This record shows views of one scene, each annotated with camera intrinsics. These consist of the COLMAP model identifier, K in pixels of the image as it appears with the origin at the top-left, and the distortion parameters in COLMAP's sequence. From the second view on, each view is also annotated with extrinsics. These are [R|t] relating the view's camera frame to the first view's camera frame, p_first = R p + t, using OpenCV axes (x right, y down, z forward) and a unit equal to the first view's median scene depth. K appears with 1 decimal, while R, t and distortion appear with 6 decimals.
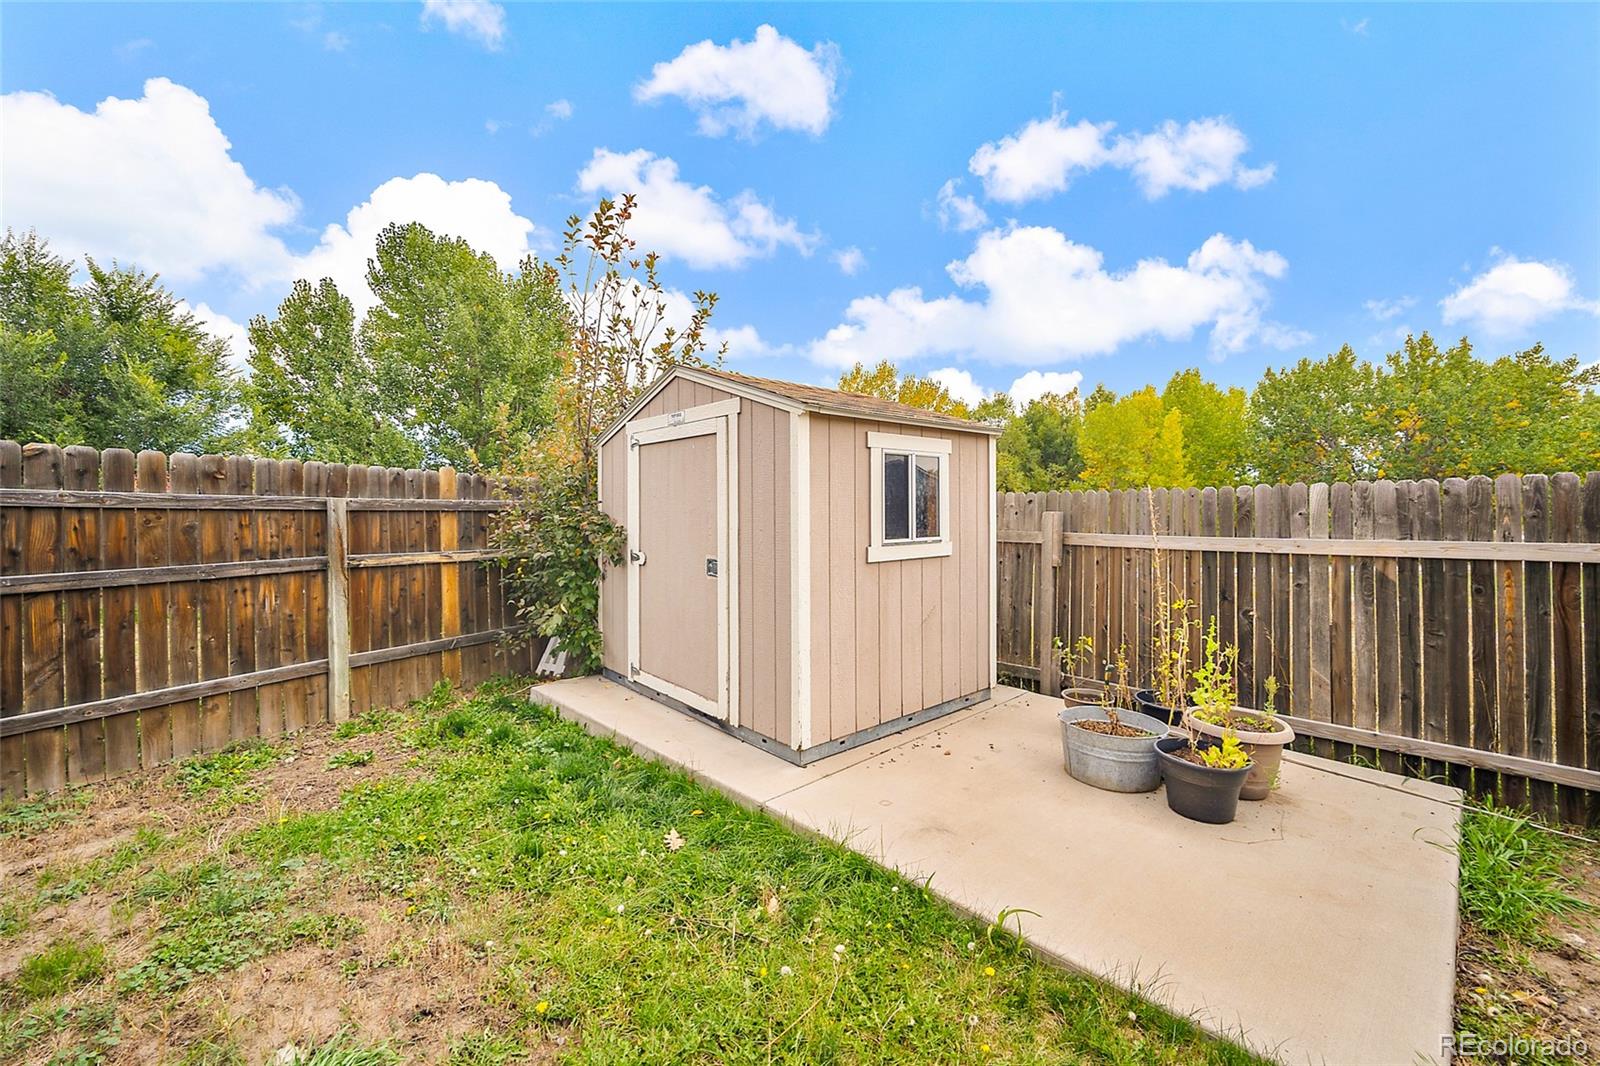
lens RADIAL K [[640.8, 0, 802.0], [0, 640.8, 516.0], [0, 0, 1]] dist [-0.003884, 0.000709]
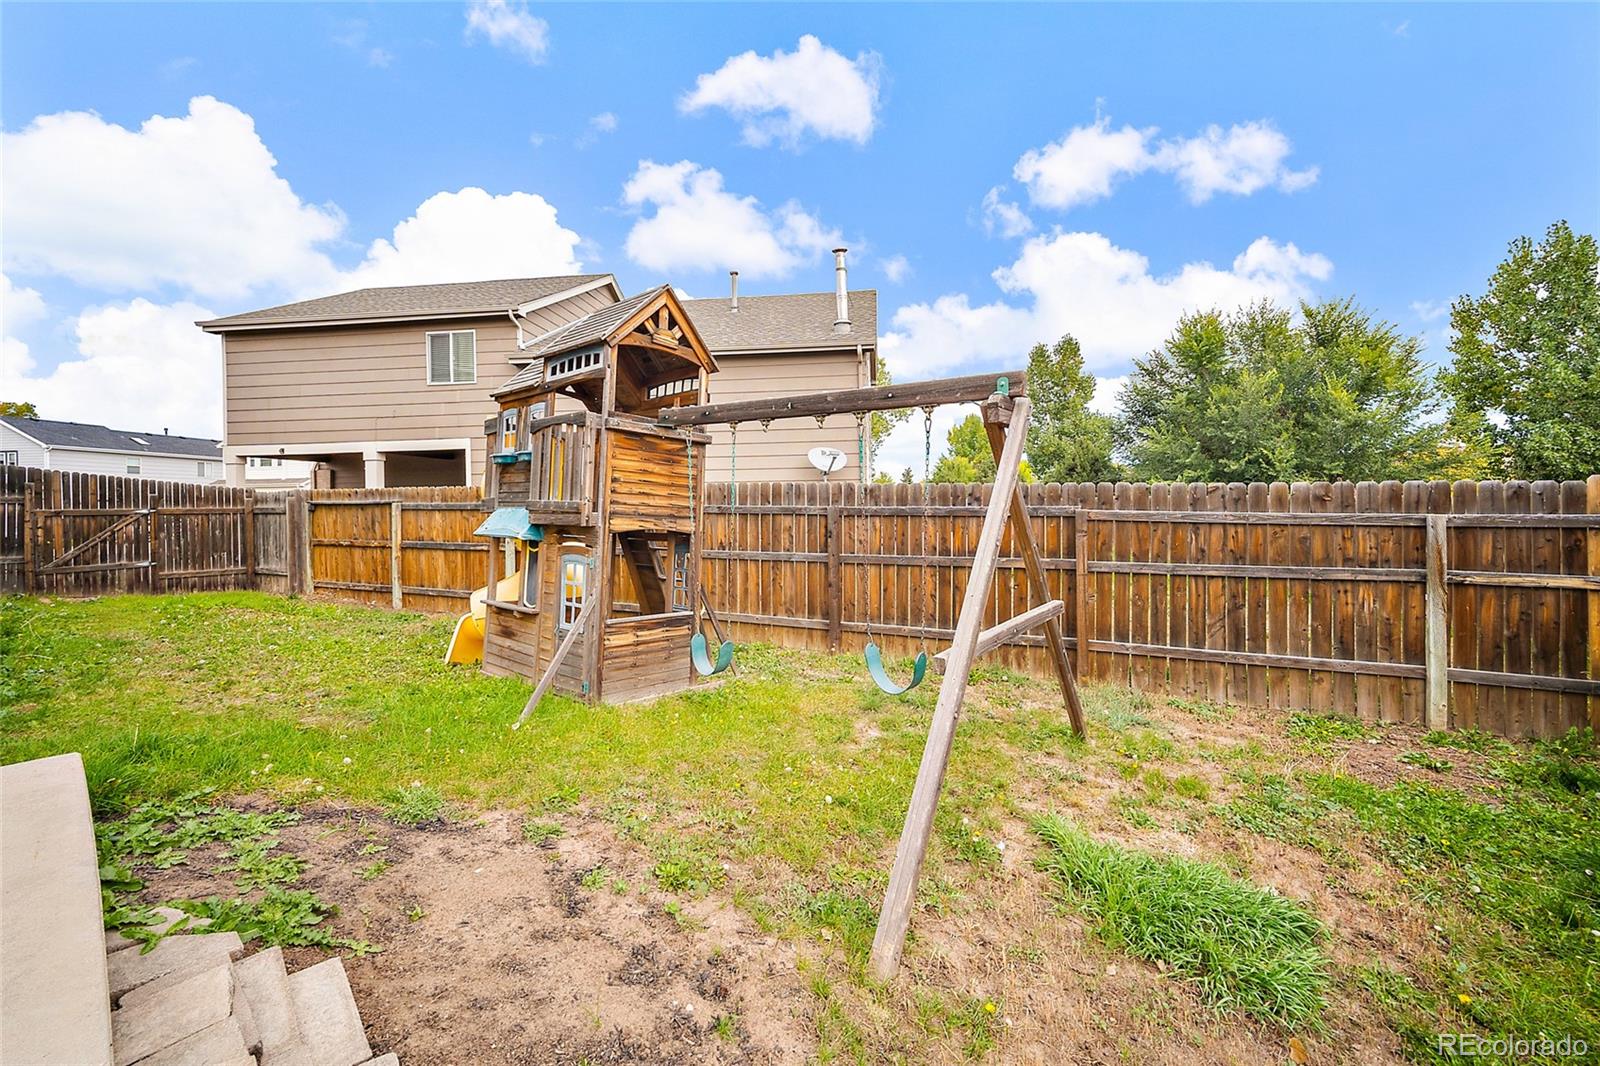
lens RADIAL K [[640.8, 0, 793.7], [0, 640.8, 511.7], [0, 0, 1]] dist [-0.003884, 0.000709]
pose [[0.044727, 0.010228, -0.998947, 0.272143], [-0.003730, 0.999942, 0.010071, -0.040573], [0.998992, 0.003276, 0.044762, -0.097003]]
